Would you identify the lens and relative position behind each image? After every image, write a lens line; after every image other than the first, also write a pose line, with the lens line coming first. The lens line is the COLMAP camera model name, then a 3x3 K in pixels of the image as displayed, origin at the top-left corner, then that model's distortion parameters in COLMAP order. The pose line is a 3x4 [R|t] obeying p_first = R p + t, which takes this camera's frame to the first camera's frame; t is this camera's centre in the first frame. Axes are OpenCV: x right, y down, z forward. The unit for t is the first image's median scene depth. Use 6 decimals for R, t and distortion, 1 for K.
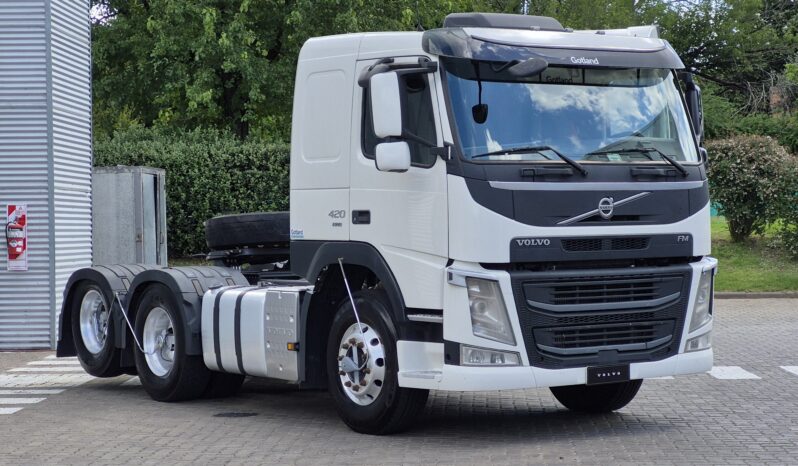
lens RADIAL K [[1716.2, 0, 399.0], [0, 1716.2, 233.0], [0, 0, 1]] dist [-0.283462, 5.179831]
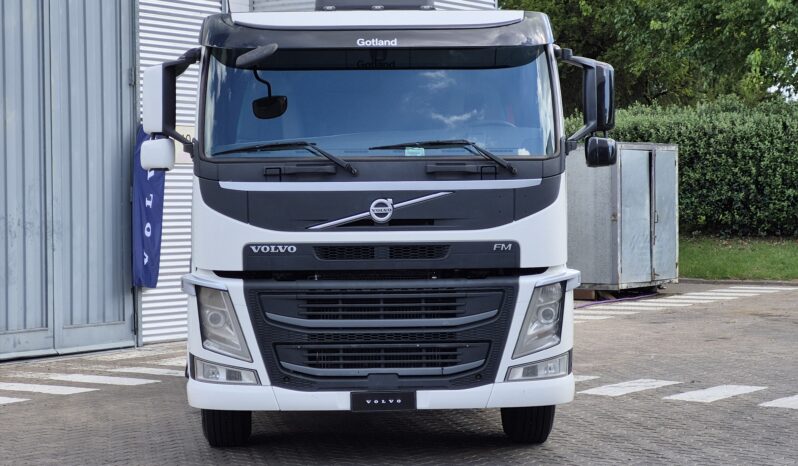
lens RADIAL K [[1716.2, 0, 399.0], [0, 1716.2, 233.0], [0, 0, 1]] dist [-0.283462, 5.179831]
pose [[0.841129, 0.020715, -0.540437, 0.599013], [-0.008409, 0.999646, 0.025229, -0.025370], [0.540769, -0.016676, 0.841006, 0.269151]]
